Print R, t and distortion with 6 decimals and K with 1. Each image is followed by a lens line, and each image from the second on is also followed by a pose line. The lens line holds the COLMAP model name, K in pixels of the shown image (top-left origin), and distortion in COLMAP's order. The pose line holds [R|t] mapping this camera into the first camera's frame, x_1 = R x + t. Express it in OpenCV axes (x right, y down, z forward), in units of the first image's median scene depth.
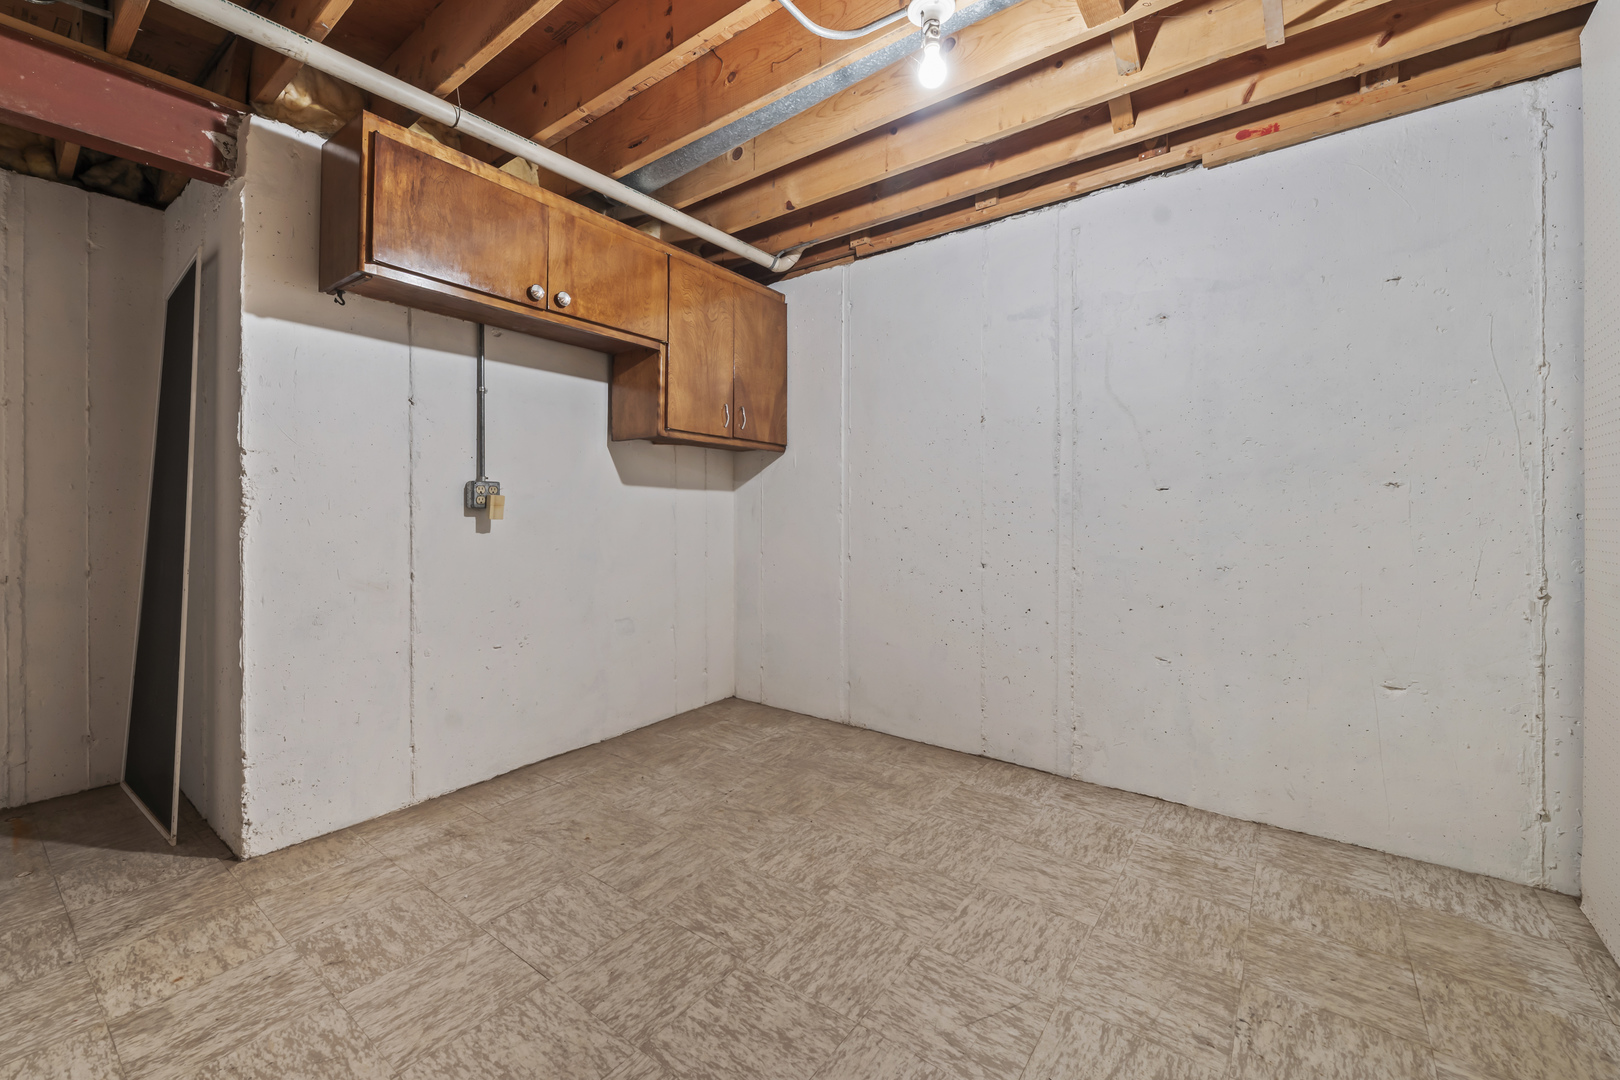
lens RADIAL K [[651.2, 0, 808.5], [0, 651.2, 517.6], [0, 0, 1]] dist [-0.001992, 0.000163]
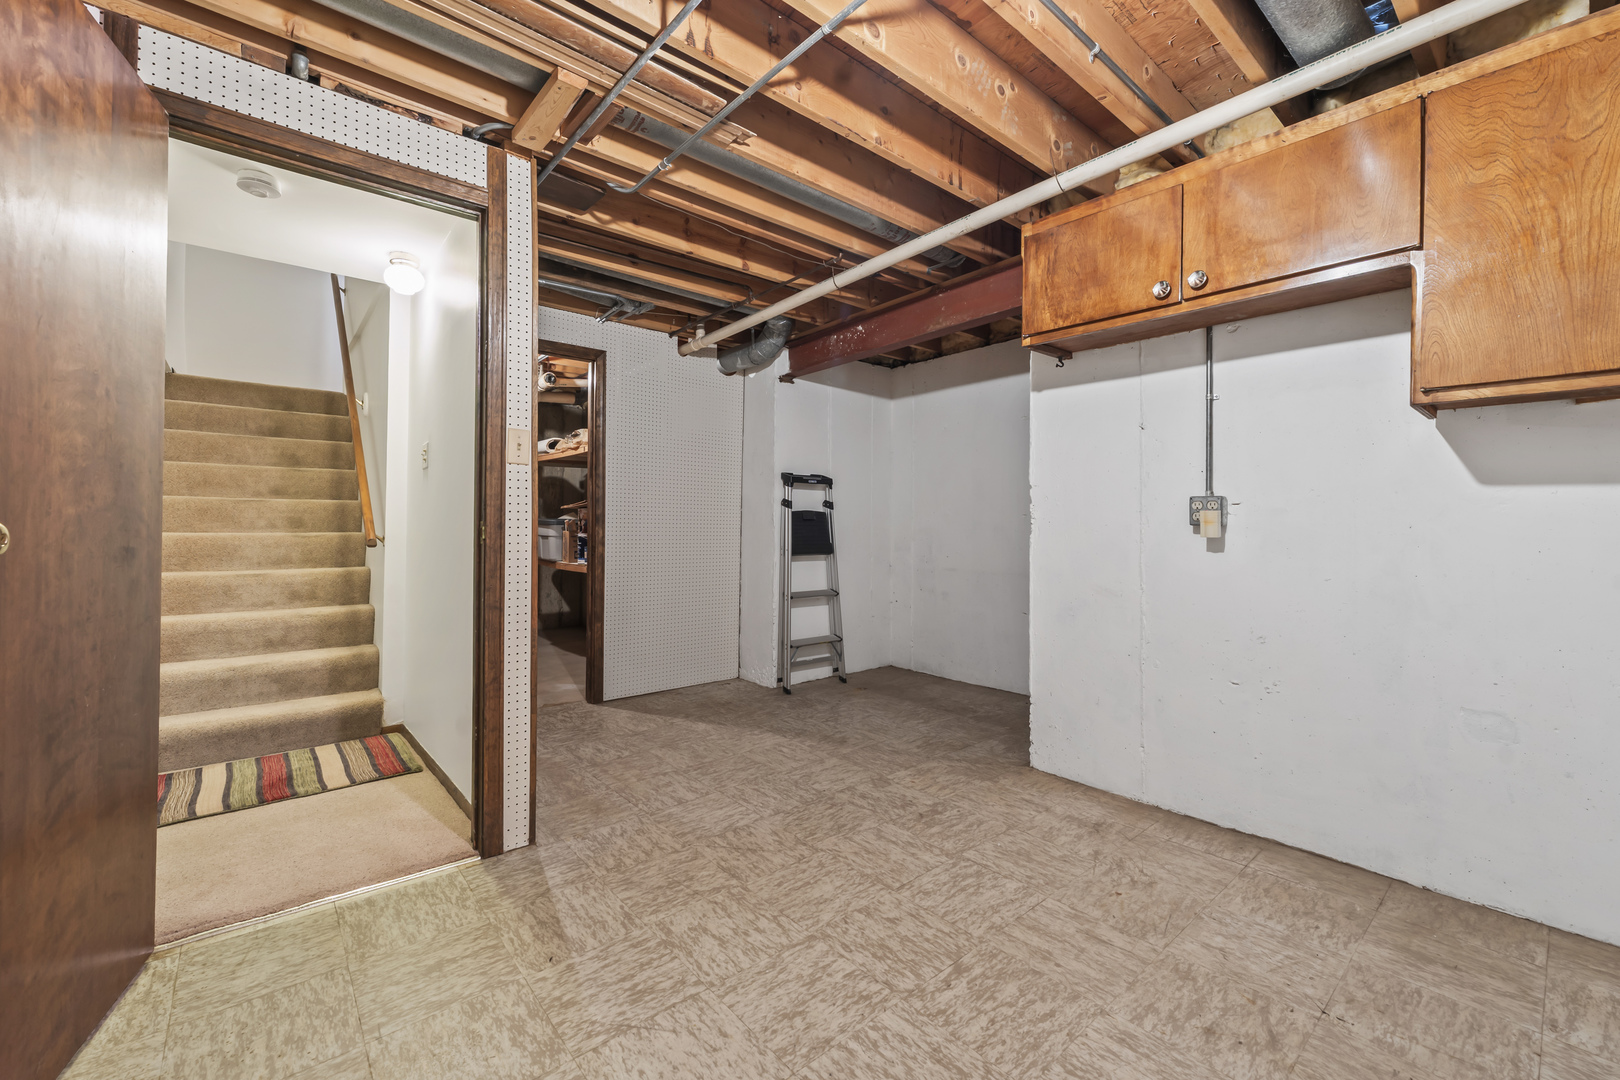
lens RADIAL K [[651.2, 0, 806.7], [0, 651.2, 524.4], [0, 0, 1]] dist [-0.001992, 0.000163]
pose [[-0.211185, -0.002684, -0.977443, 0.736164], [-0.015847, 0.999874, 0.000678, -0.010631], [0.977318, 0.015632, -0.211200, 0.894234]]
